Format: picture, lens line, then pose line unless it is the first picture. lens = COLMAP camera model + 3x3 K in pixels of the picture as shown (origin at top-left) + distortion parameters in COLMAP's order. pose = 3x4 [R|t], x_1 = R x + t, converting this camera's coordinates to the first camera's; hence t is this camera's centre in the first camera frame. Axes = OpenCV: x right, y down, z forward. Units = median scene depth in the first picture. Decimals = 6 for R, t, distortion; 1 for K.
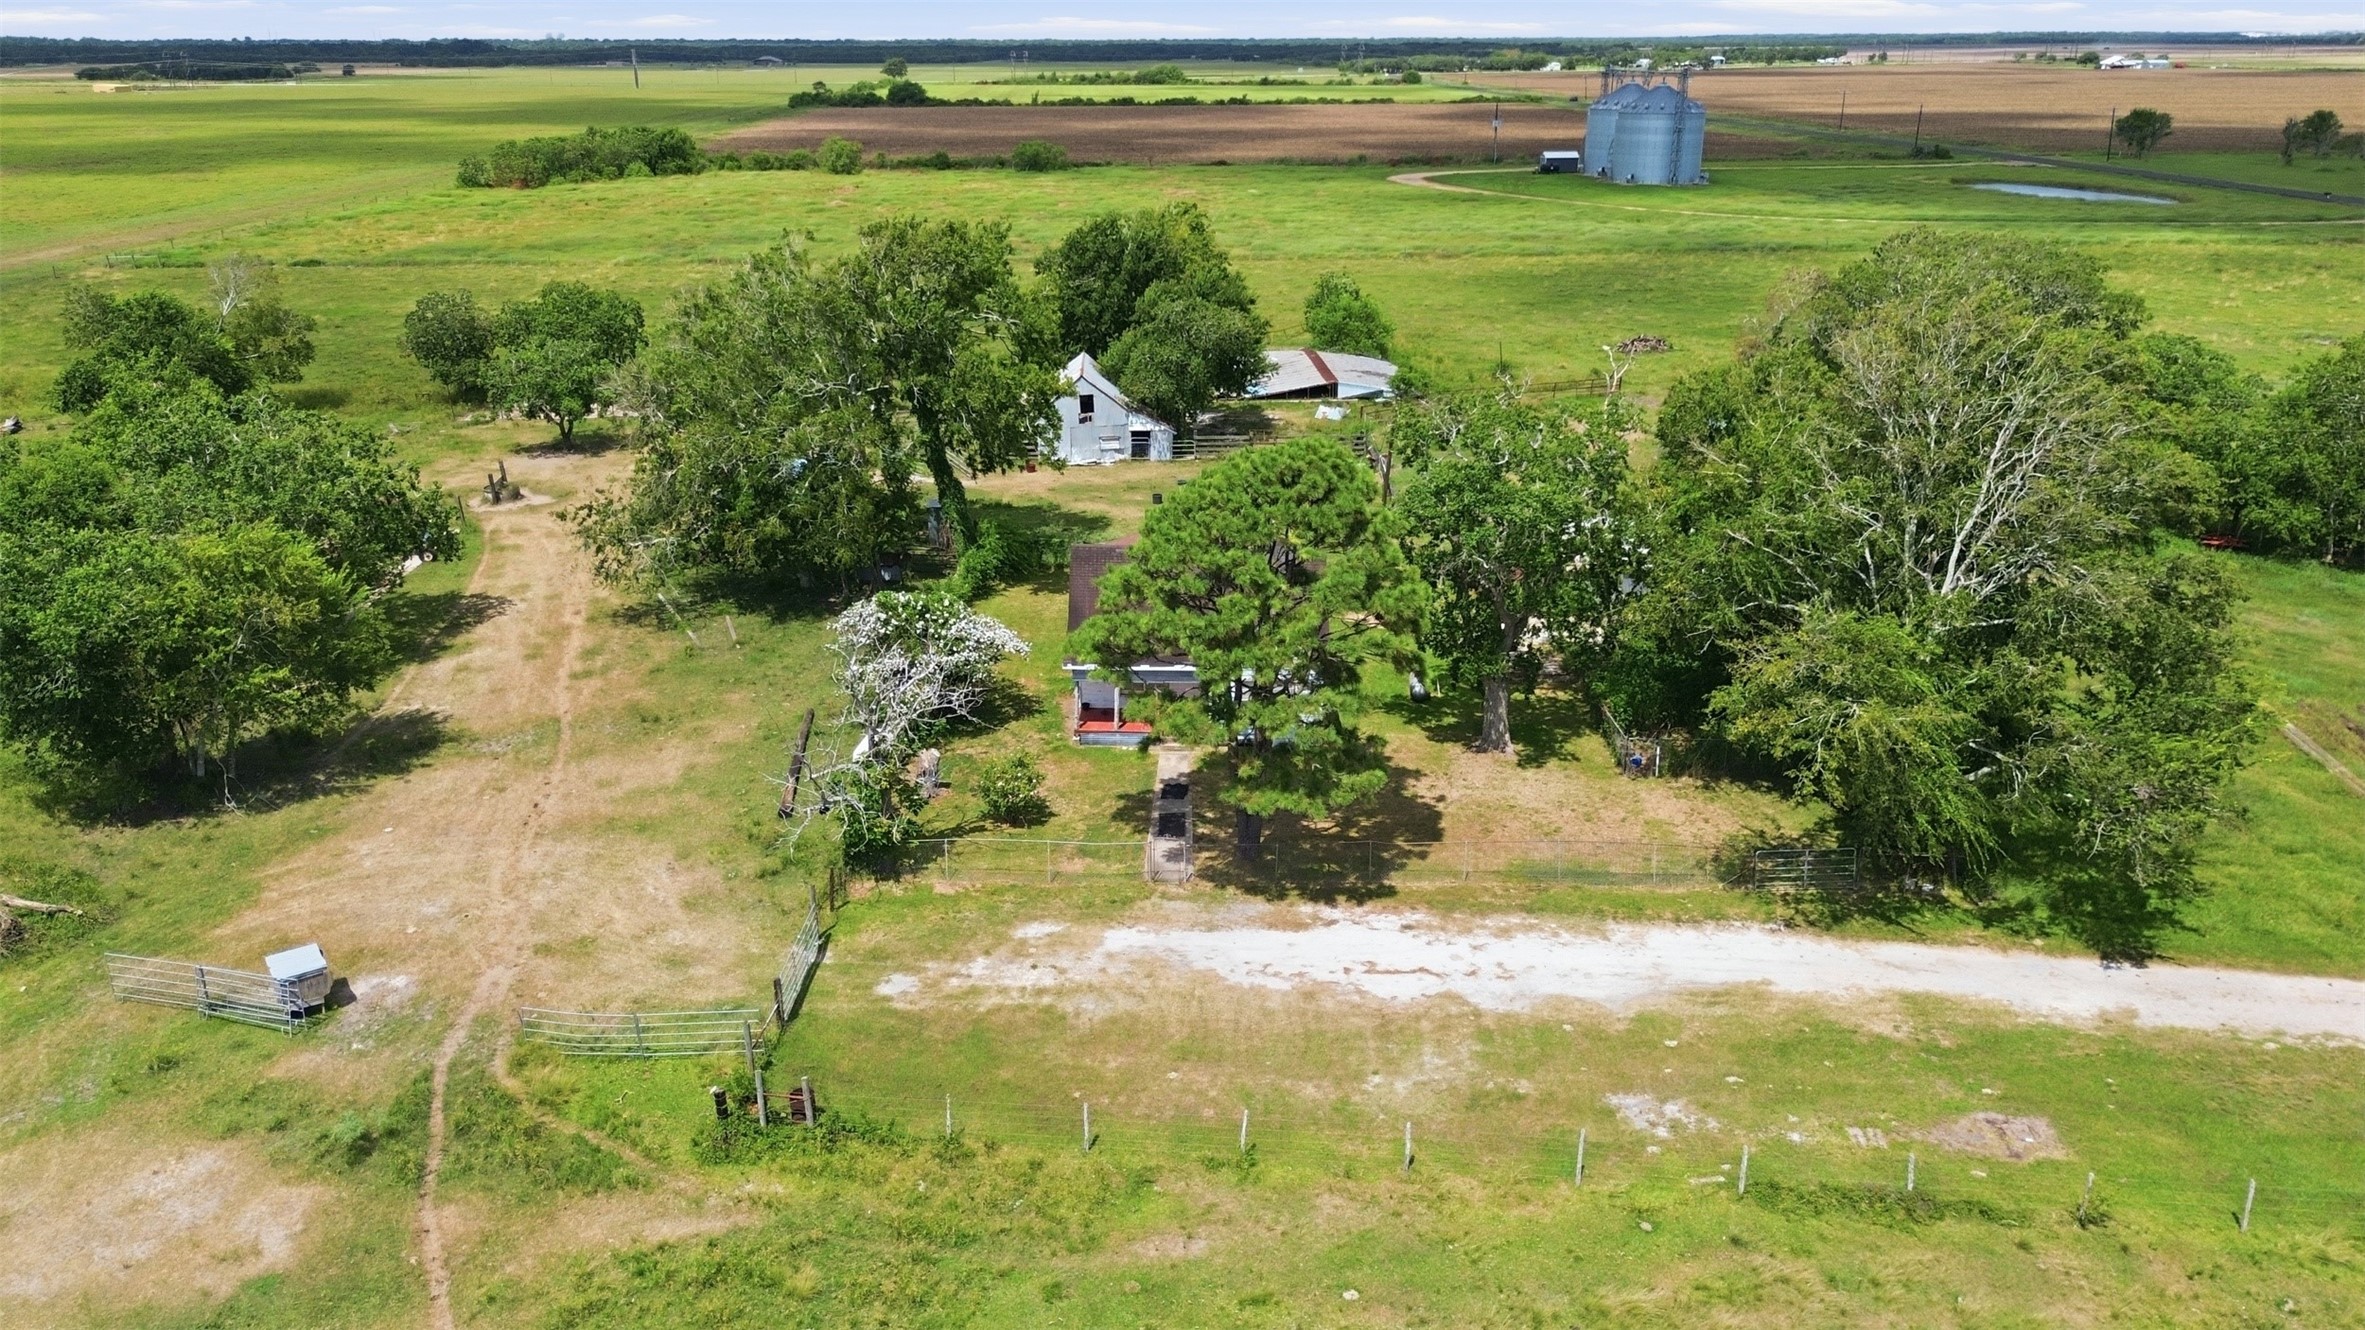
lens RADIAL K [[1676.0, 0, 1183.8], [0, 1676.0, 654.4], [0, 0, 1]] dist [0.052811, -0.046356]
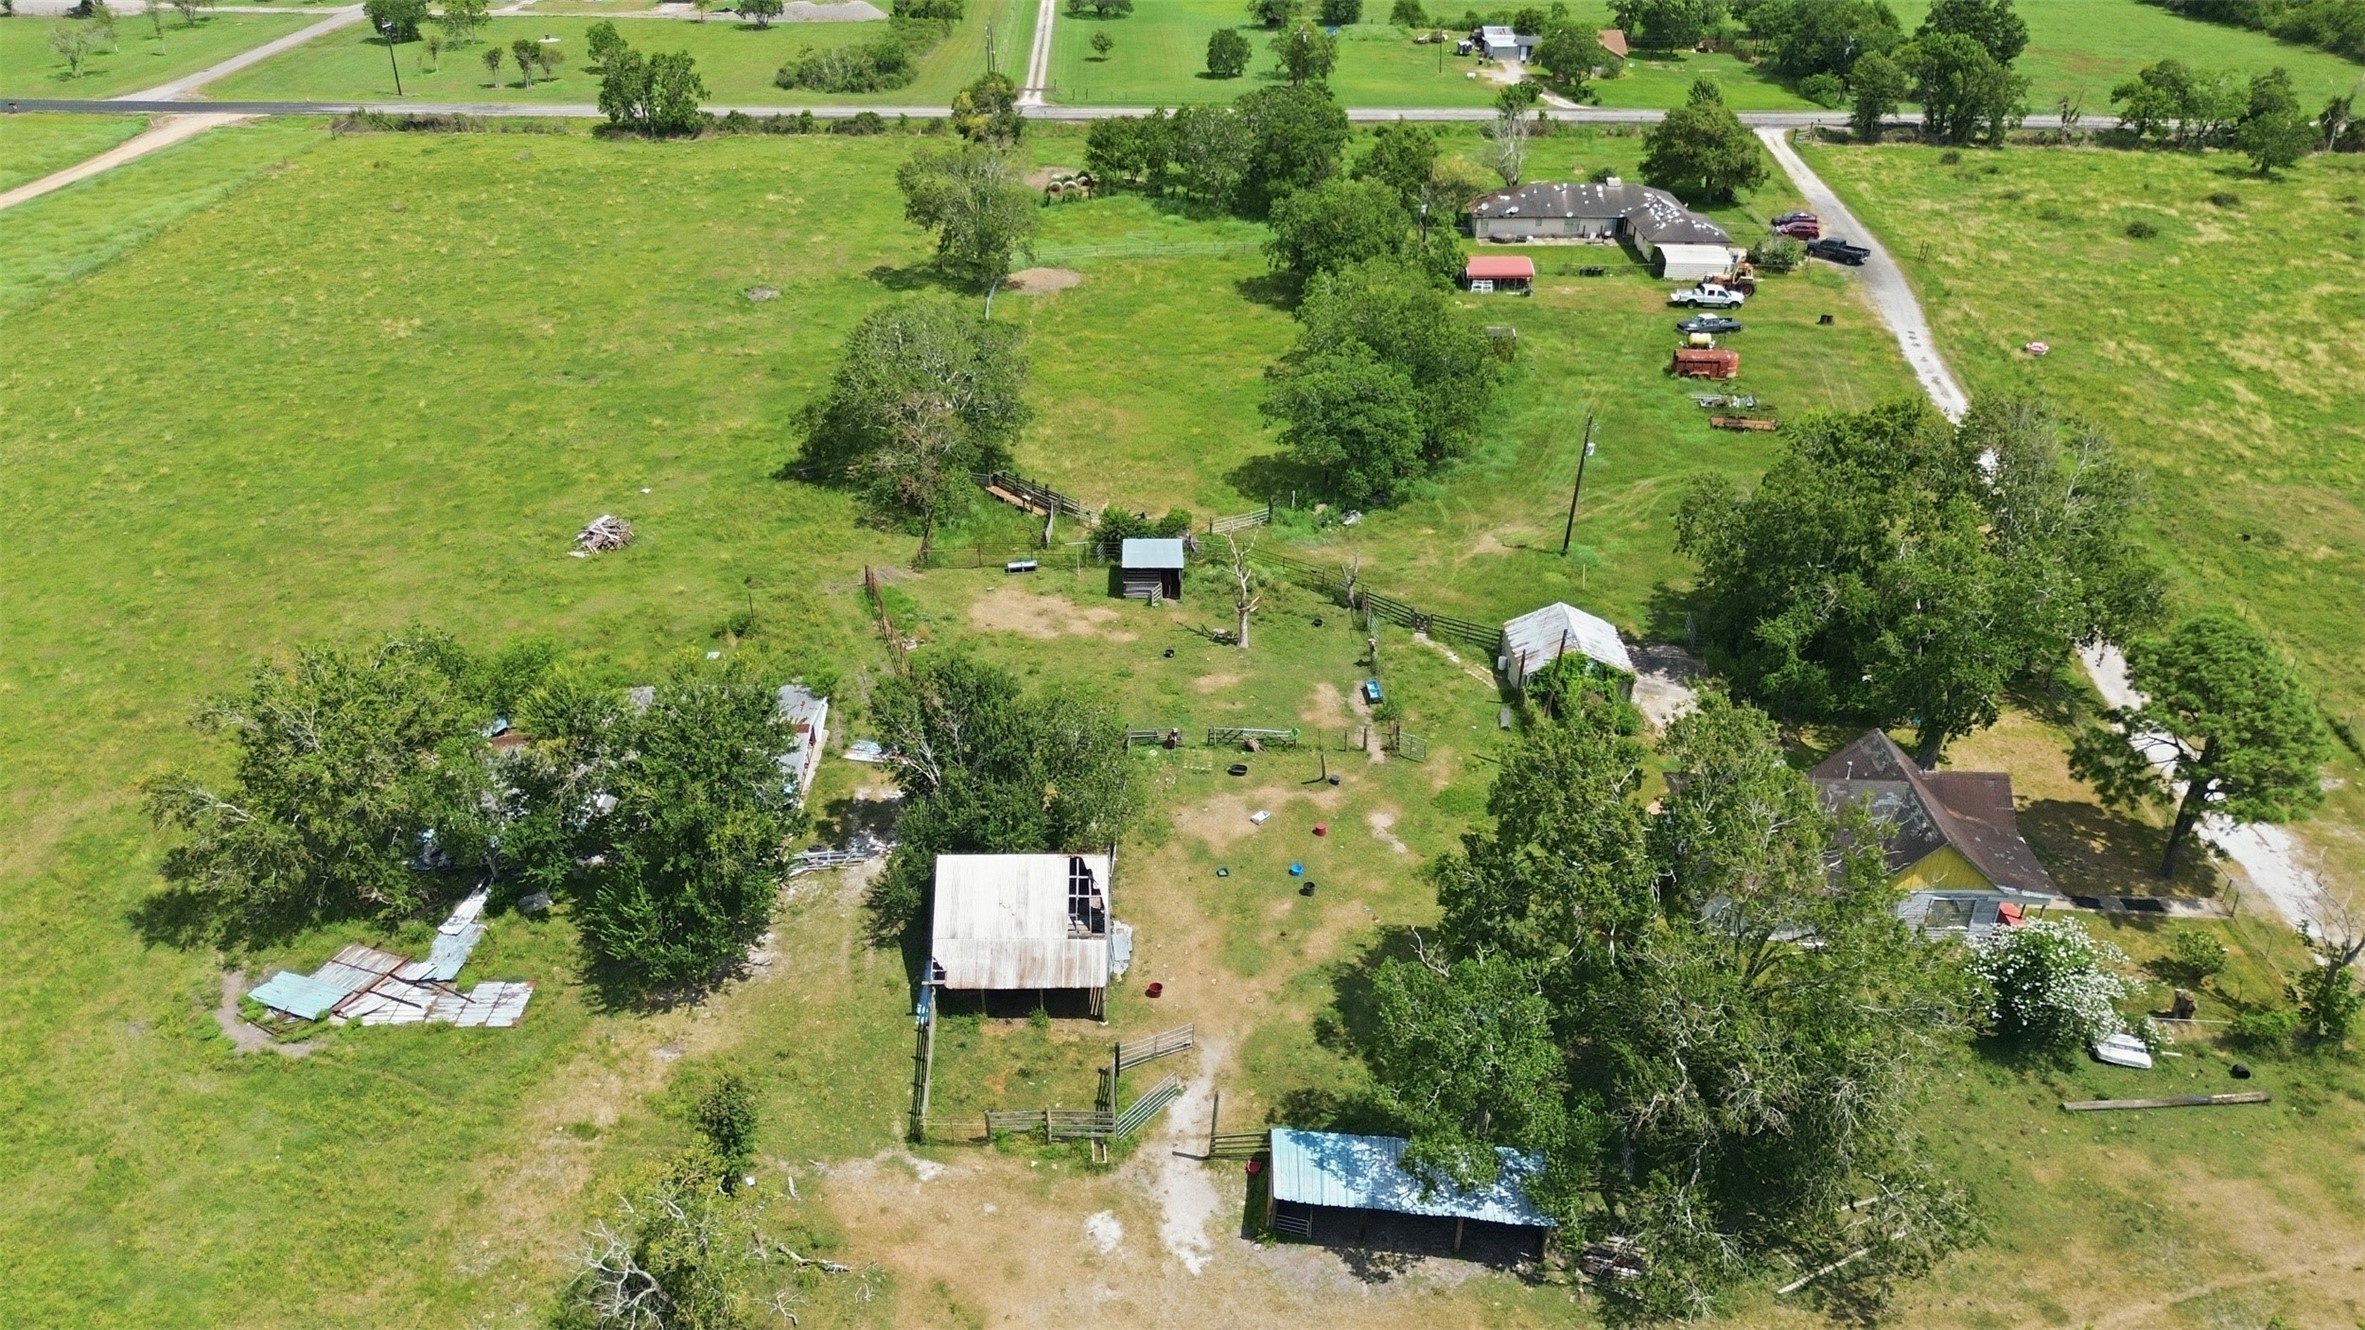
lens RADIAL K [[1676.0, 0, 1179.6], [0, 1676.0, 665.1], [0, 0, 1]] dist [0.052811, -0.046356]
pose [[0.020362, -0.487557, 0.872854, -1.262716], [0.333637, 0.826304, 0.453772, -1.065201], [-0.942482, 0.281977, 0.179492, 1.526845]]
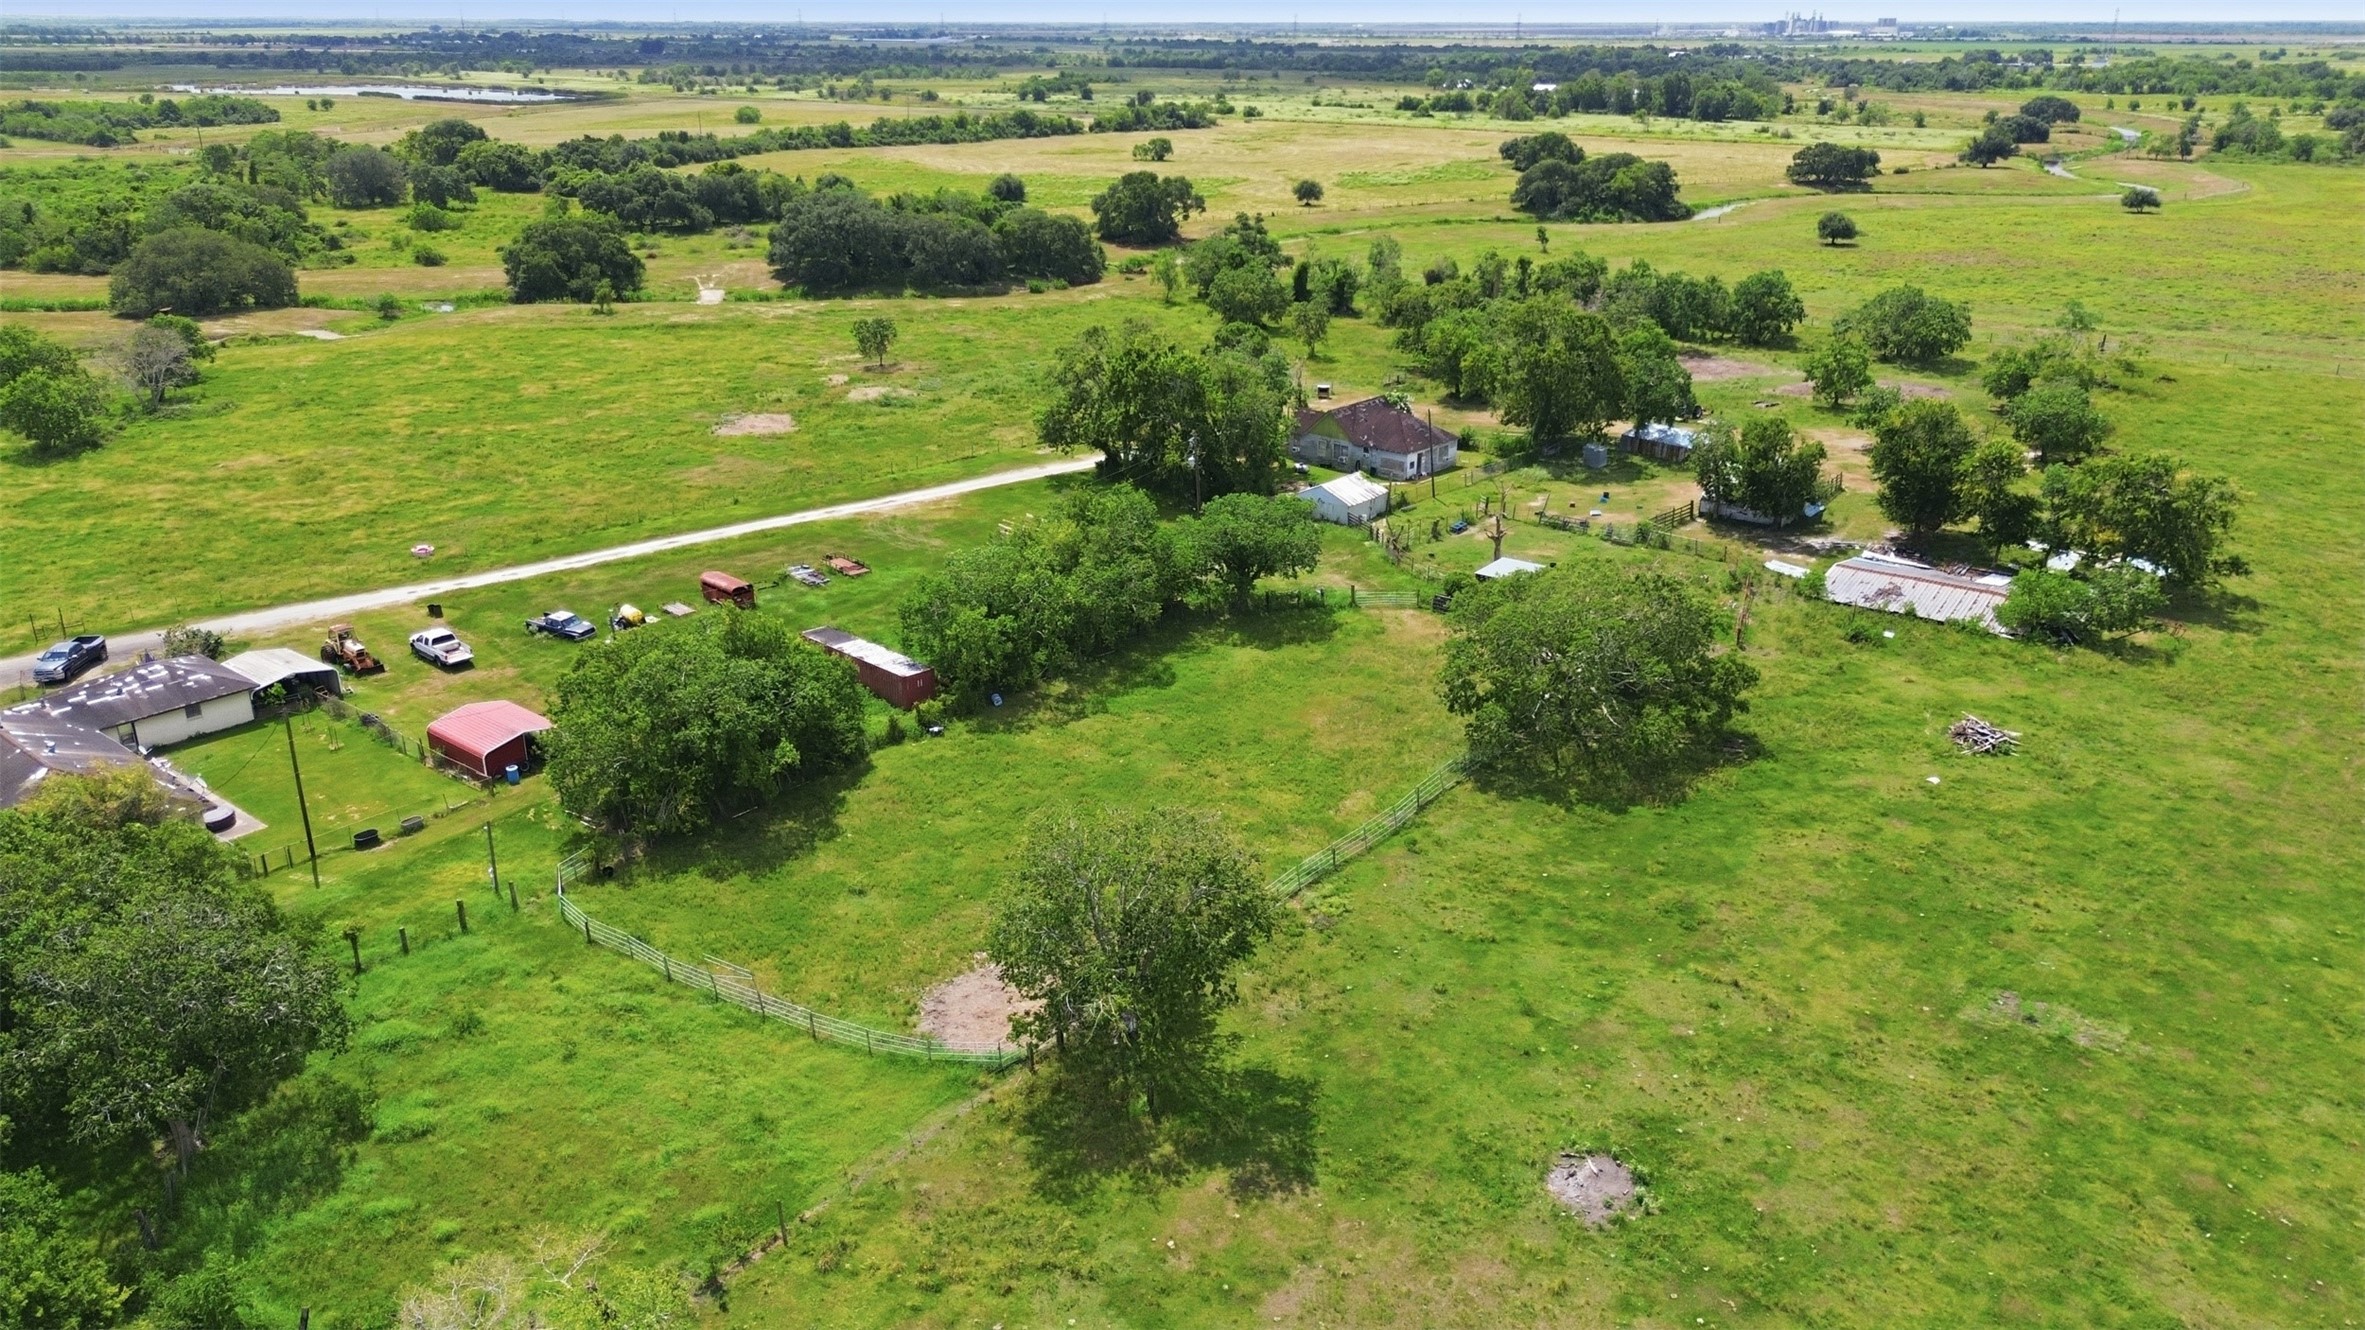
lens RADIAL K [[1676.0, 0, 1181.9], [0, 1676.0, 654.9], [0, 0, 1]] dist [0.052811, -0.046356]
pose [[-0.657480, 0.273517, -0.702075, 2.715902], [-0.255434, 0.795697, 0.549200, -1.416977], [0.708854, 0.540422, -0.453289, 2.747582]]
